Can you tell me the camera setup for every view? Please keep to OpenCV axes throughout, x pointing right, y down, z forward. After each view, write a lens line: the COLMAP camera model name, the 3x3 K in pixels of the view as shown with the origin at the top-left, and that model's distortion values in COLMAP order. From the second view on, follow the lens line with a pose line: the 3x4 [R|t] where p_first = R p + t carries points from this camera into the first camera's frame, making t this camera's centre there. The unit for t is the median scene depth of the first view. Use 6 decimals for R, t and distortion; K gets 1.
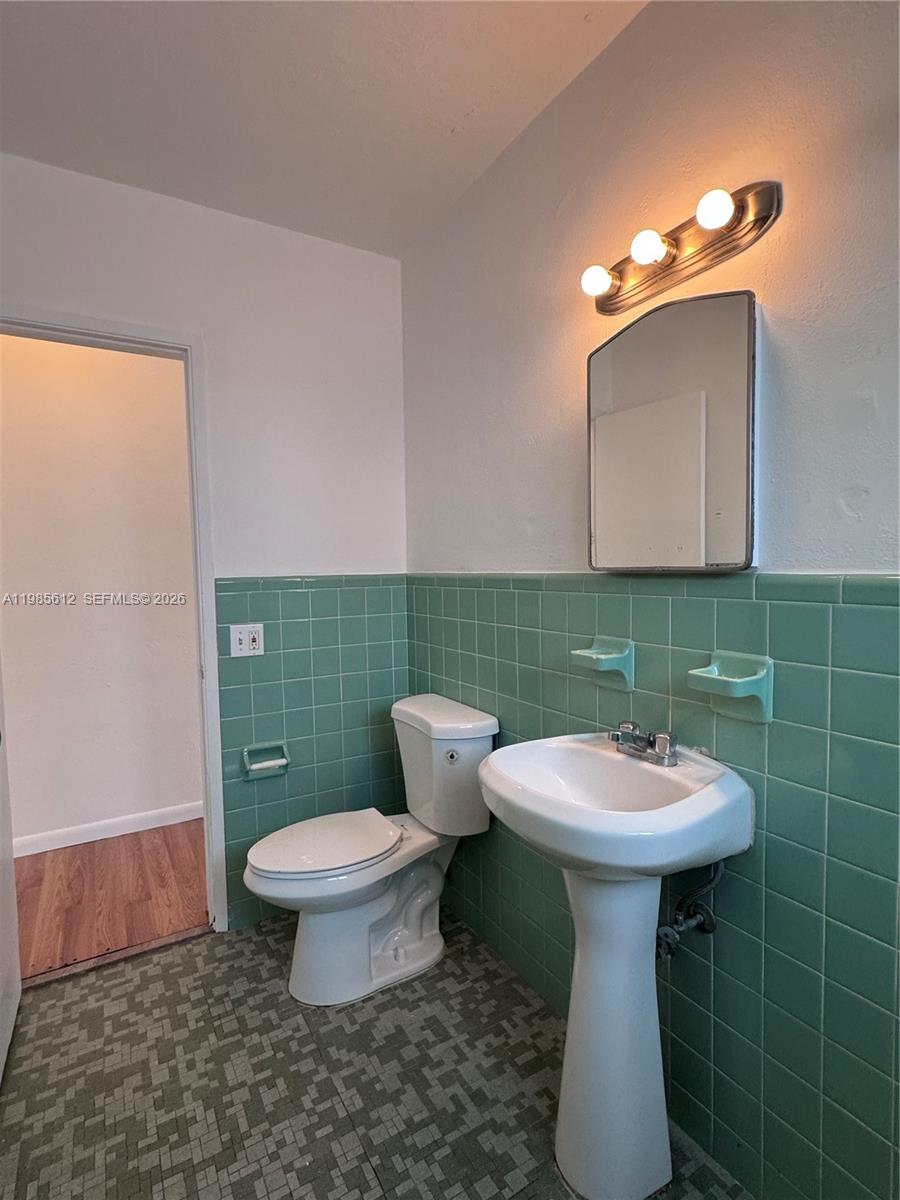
lens RADIAL K [[601.1, 0, 451.4], [0, 601.1, 601.4], [0, 0, 1]] dist [-0.000824, 0.000236]
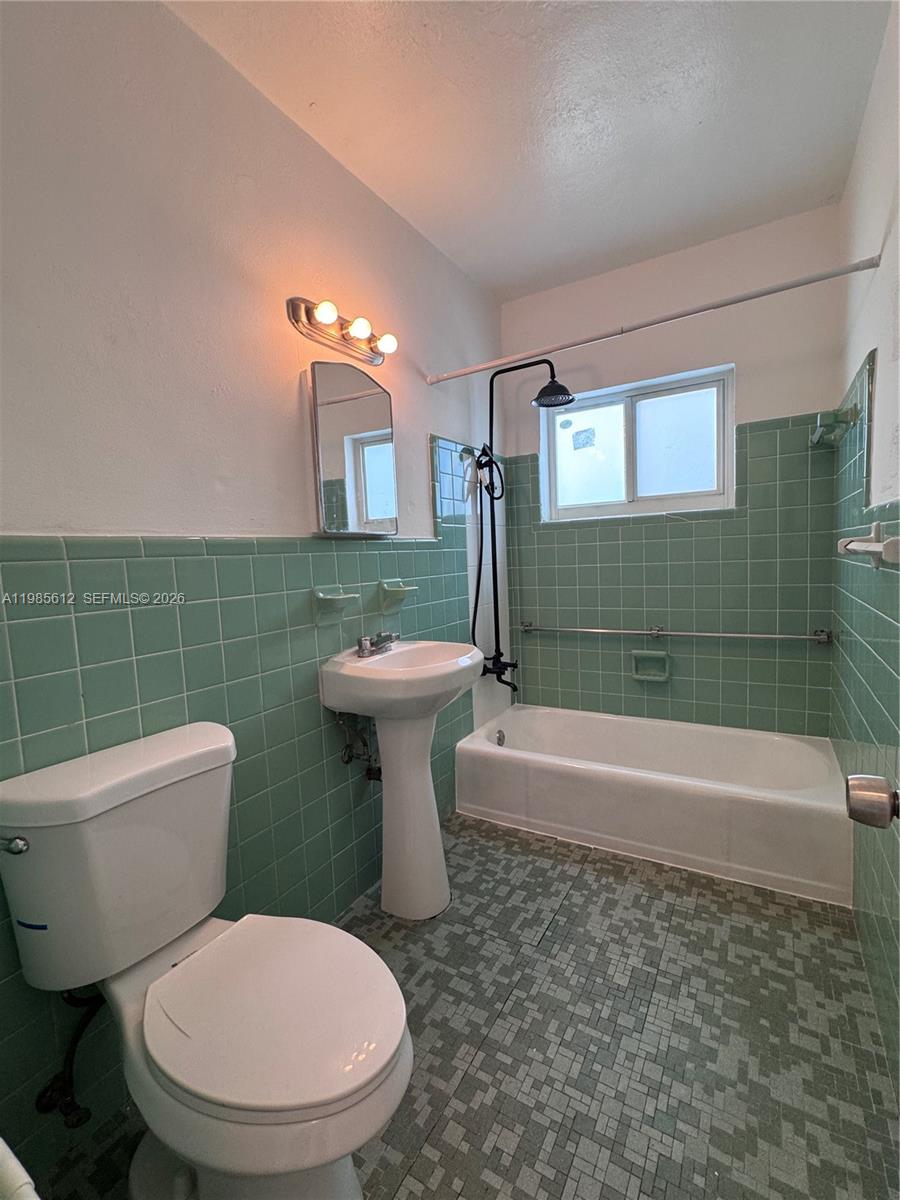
lens RADIAL K [[518.3, 0, 452.0], [0, 518.3, 600.5], [0, 0, 1]] dist [-0.003223, -0.000488]
pose [[-0.474373, -0.041028, 0.879368, -0.992274], [0.104442, 0.989235, 0.102495, 0.003502], [-0.874107, 0.140463, -0.464981, 1.491386]]
